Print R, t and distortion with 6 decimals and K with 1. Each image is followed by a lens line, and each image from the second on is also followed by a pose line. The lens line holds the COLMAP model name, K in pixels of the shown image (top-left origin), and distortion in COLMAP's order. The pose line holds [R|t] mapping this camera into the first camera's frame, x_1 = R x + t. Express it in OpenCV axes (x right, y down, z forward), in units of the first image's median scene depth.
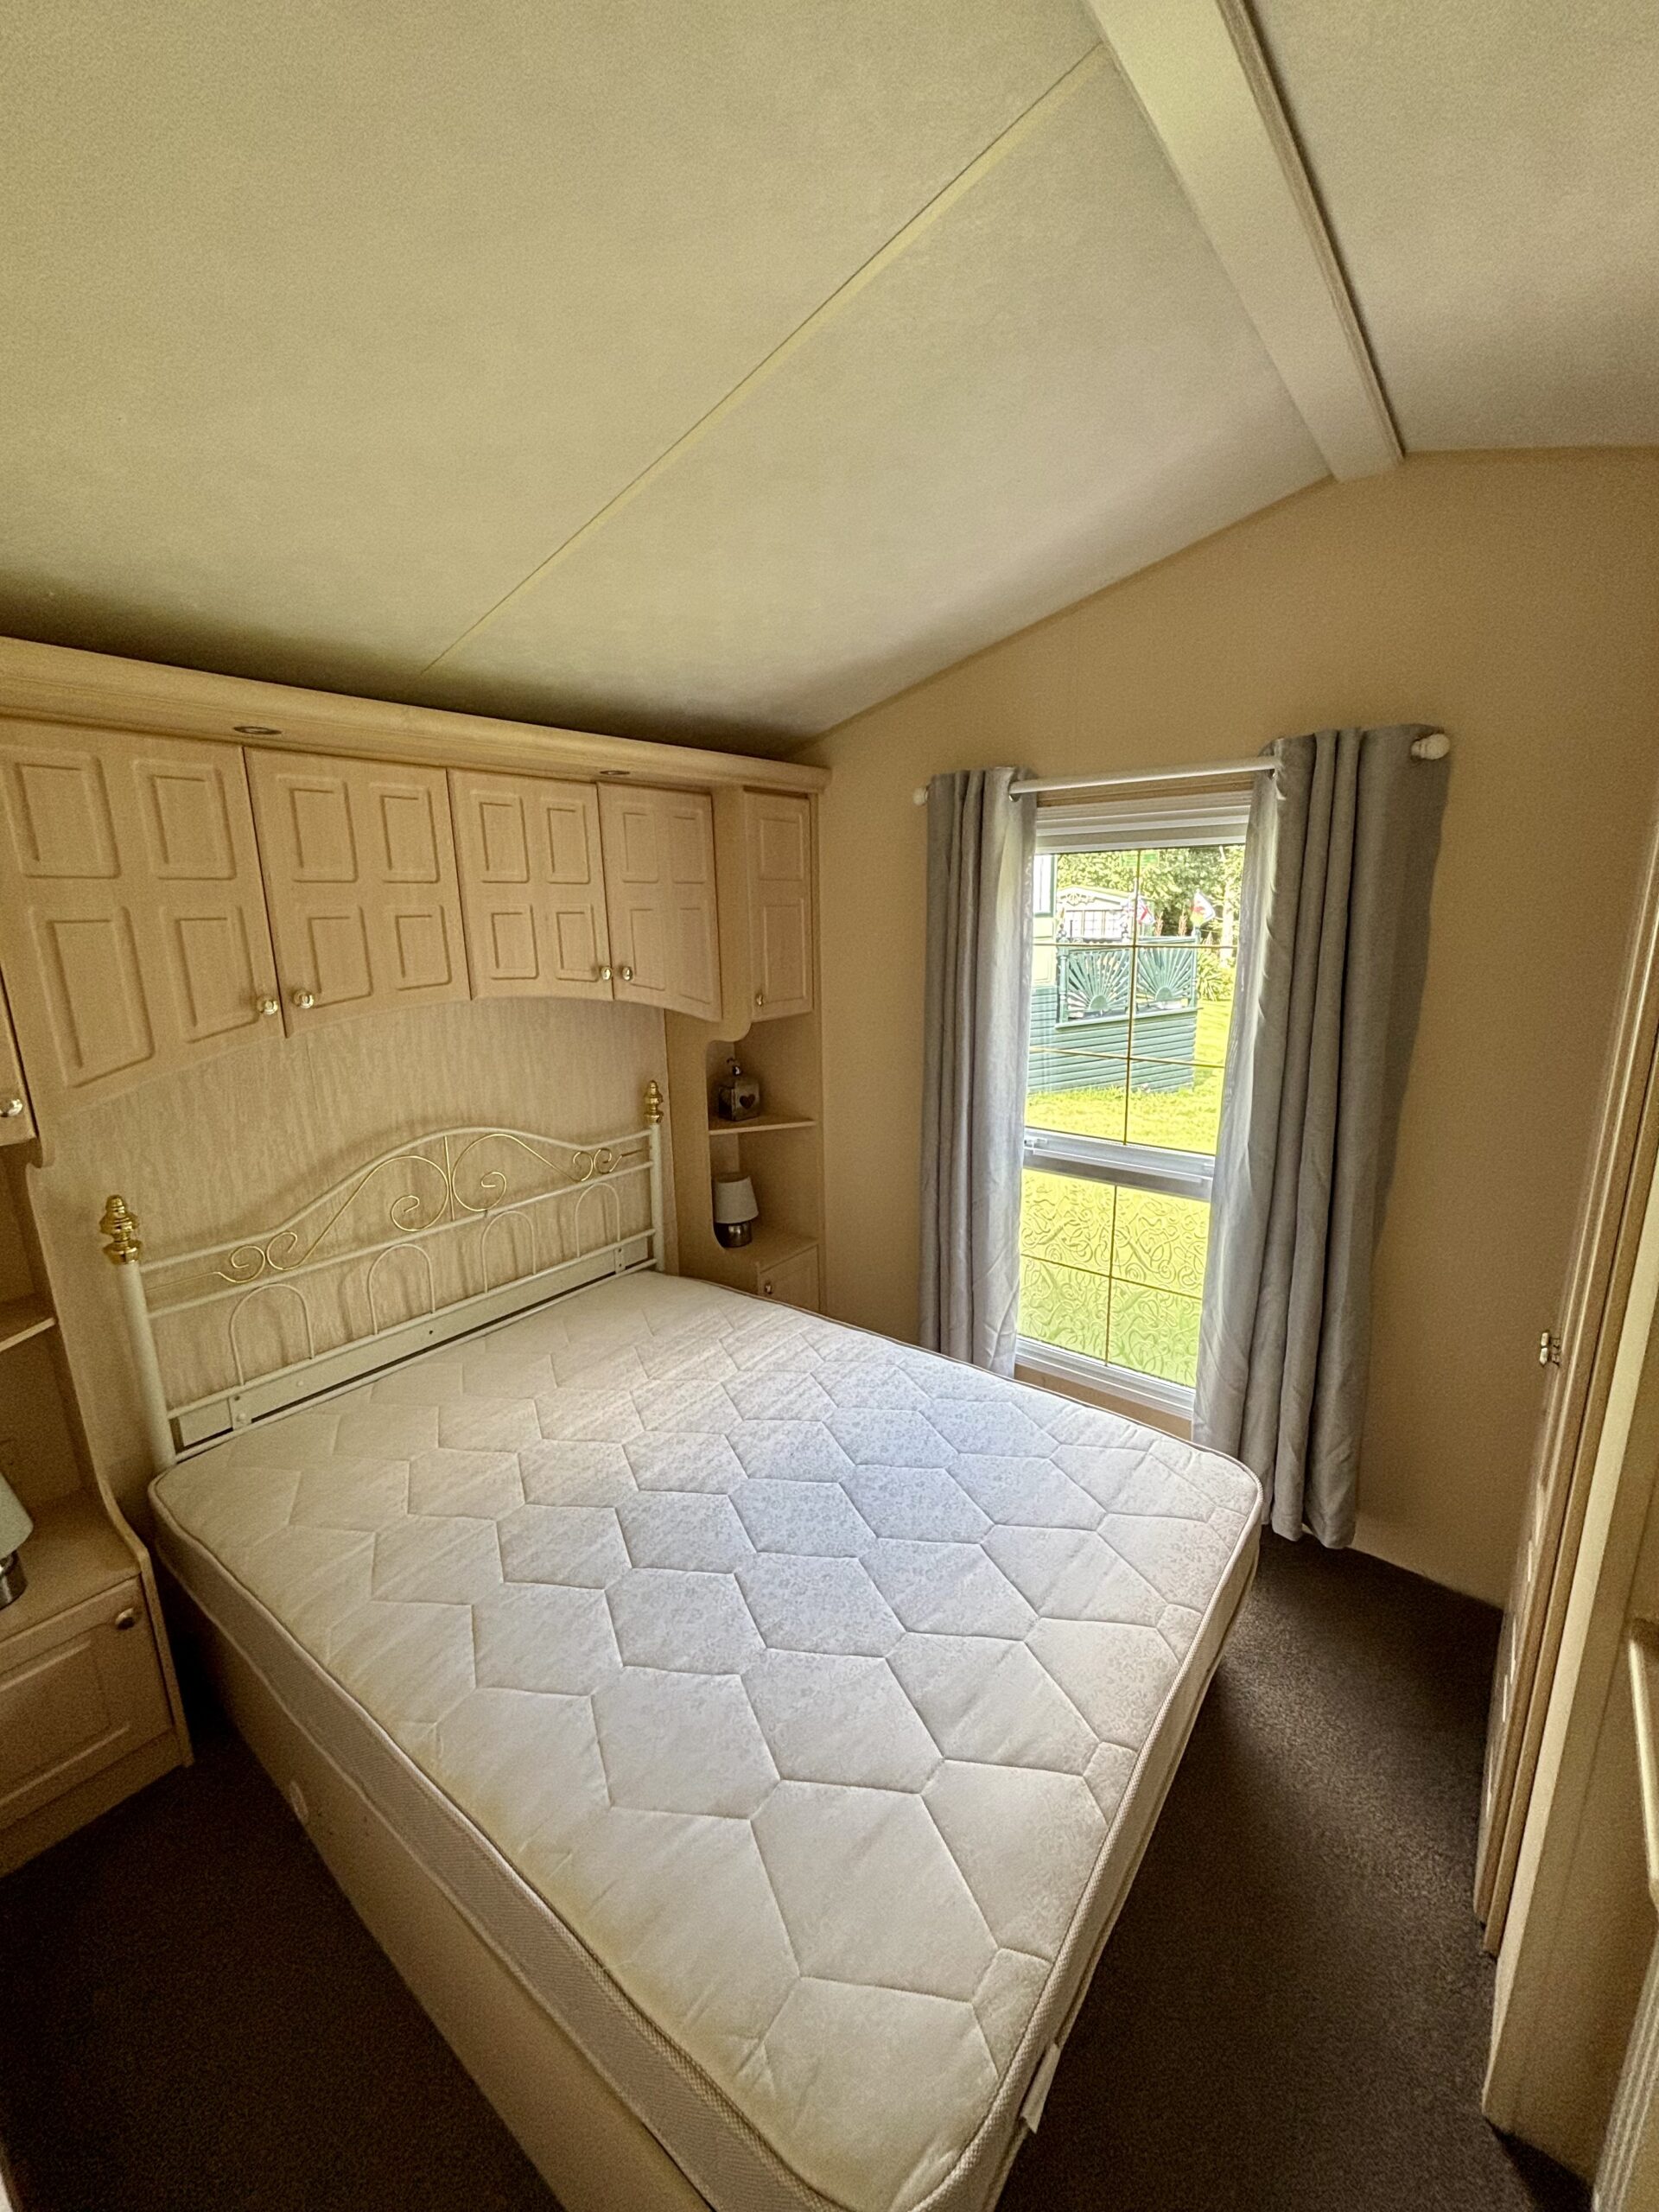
lens RADIAL K [[893.5, 0, 830.2], [0, 893.5, 1116.2], [0, 0, 1]] dist [0.000827, 0.000443]
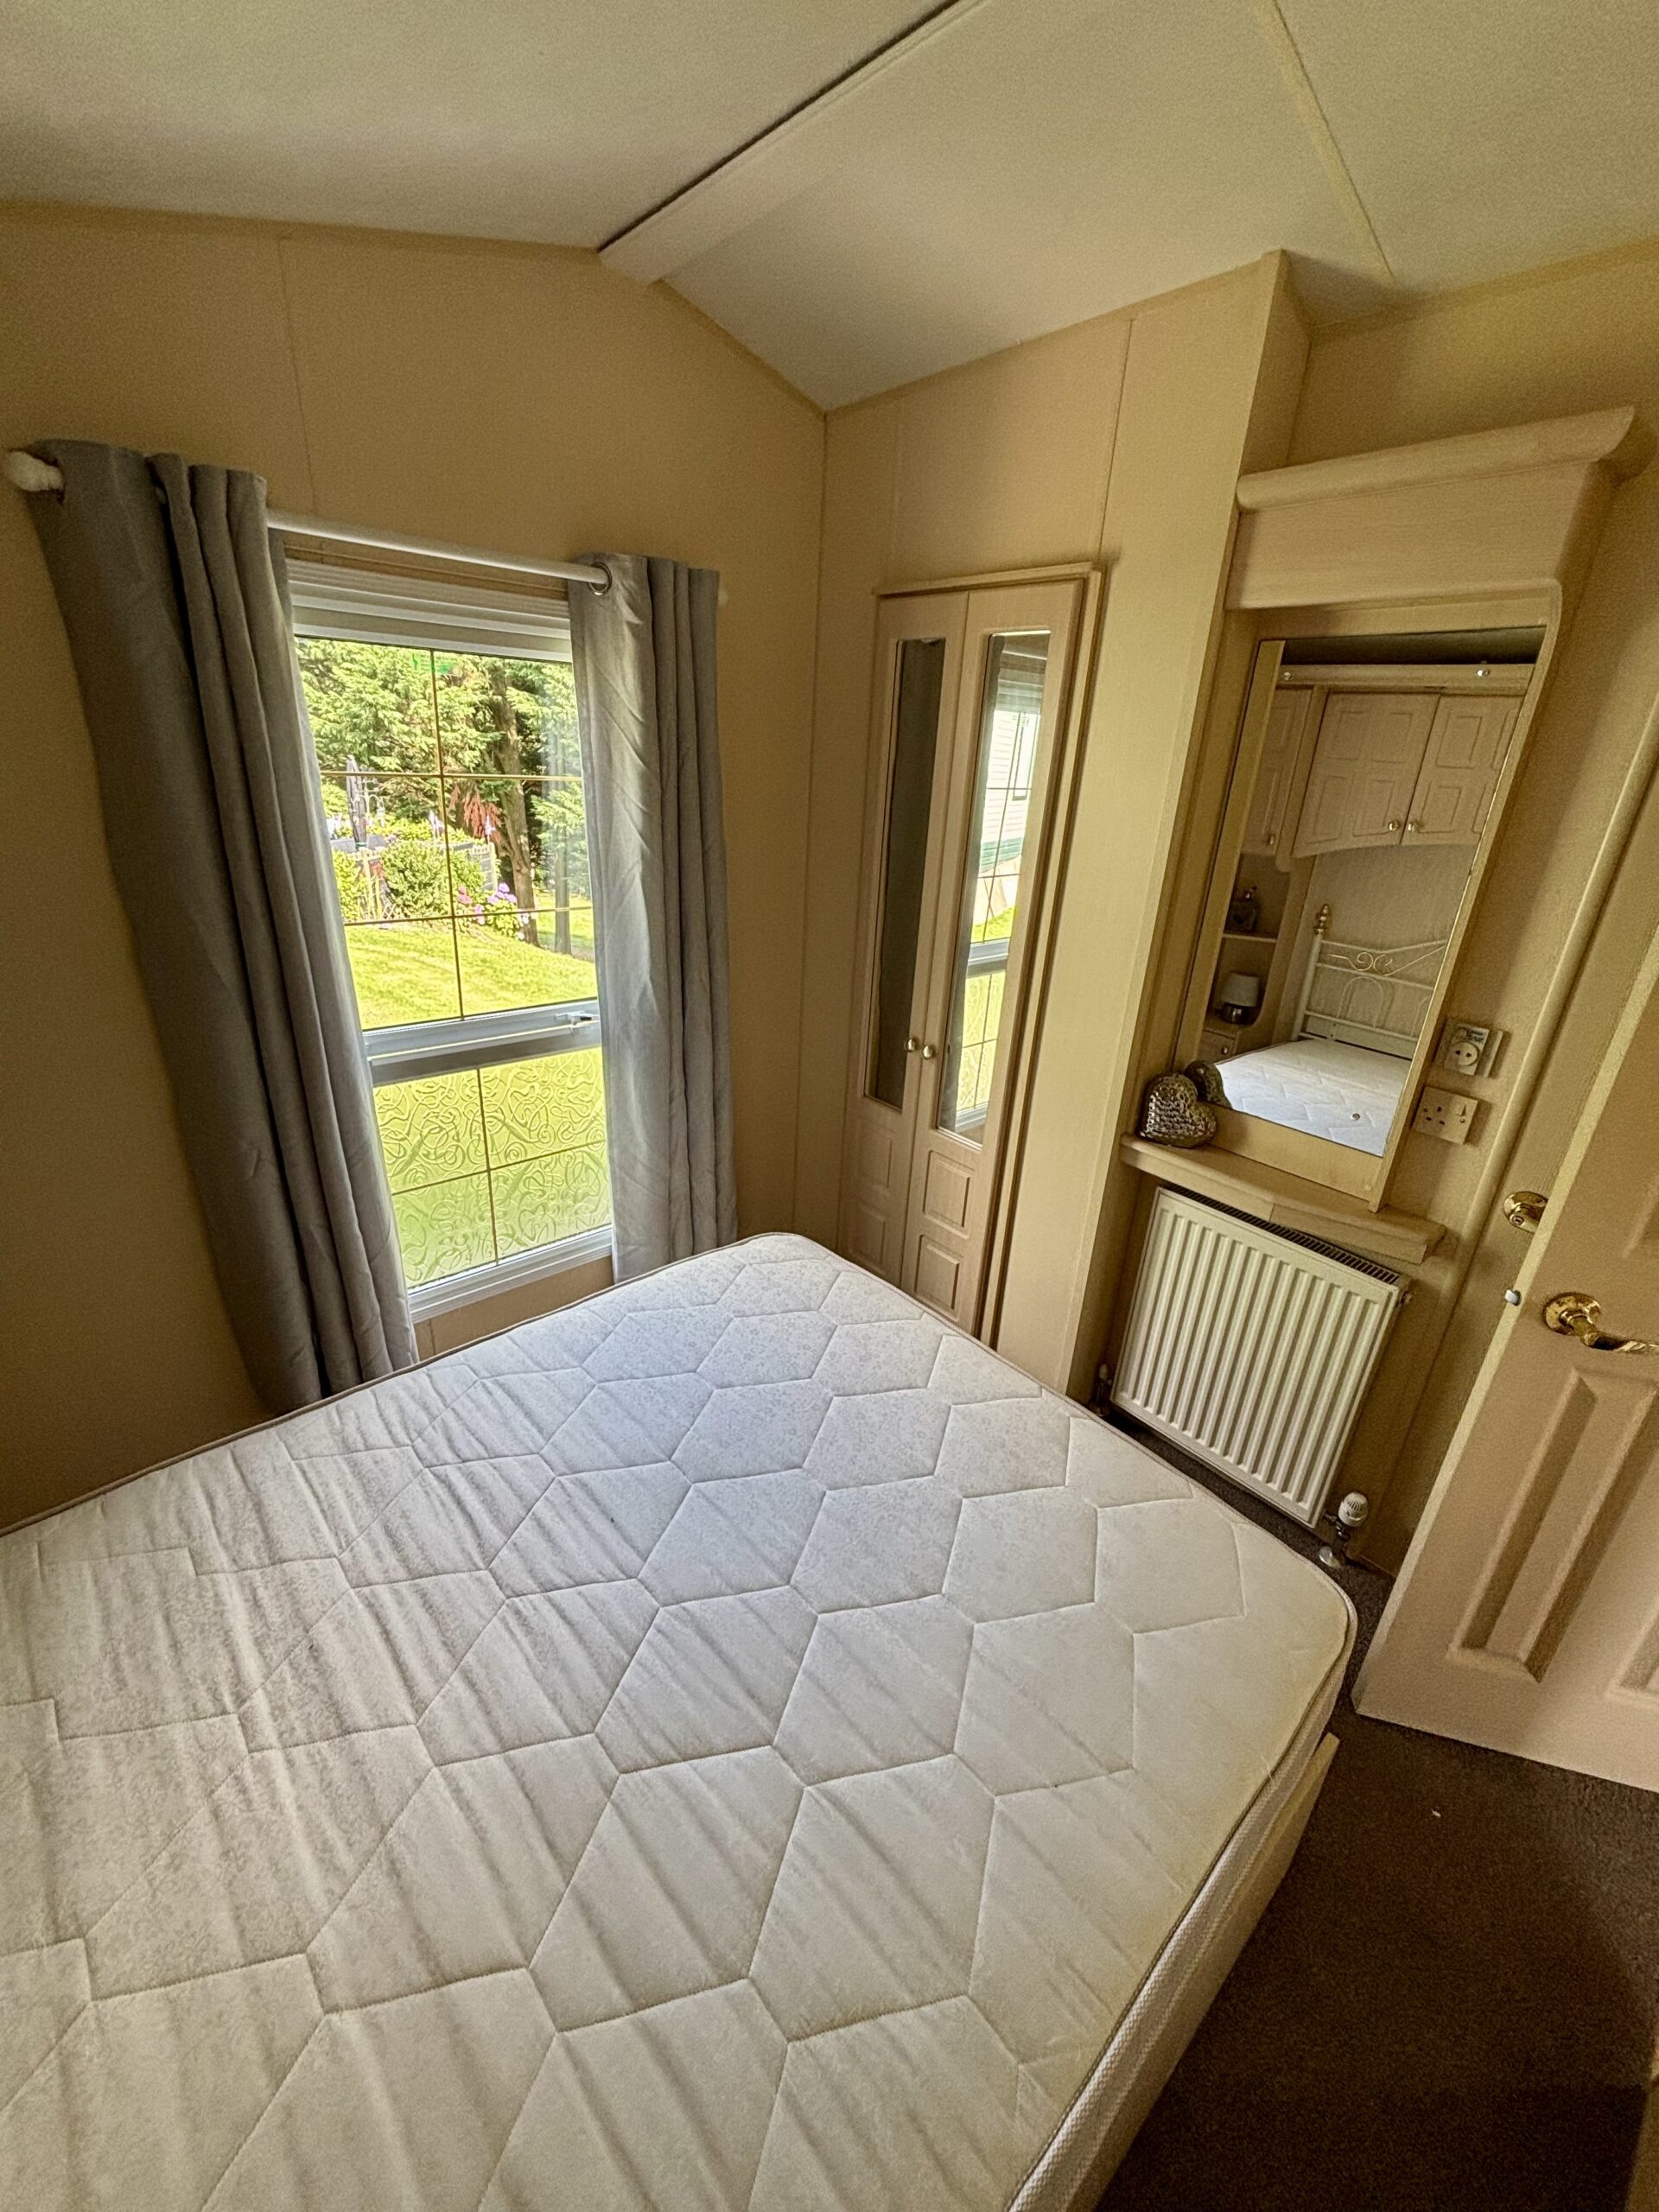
lens RADIAL K [[893.5, 0, 833.8], [0, 893.5, 1111.6], [0, 0, 1]] dist [0.000827, 0.000443]
pose [[0.168595, -0.349573, 0.921615, -0.449554], [0.168862, 0.931420, 0.322401, -0.107404], [-0.971113, 0.101271, 0.216063, 0.503566]]
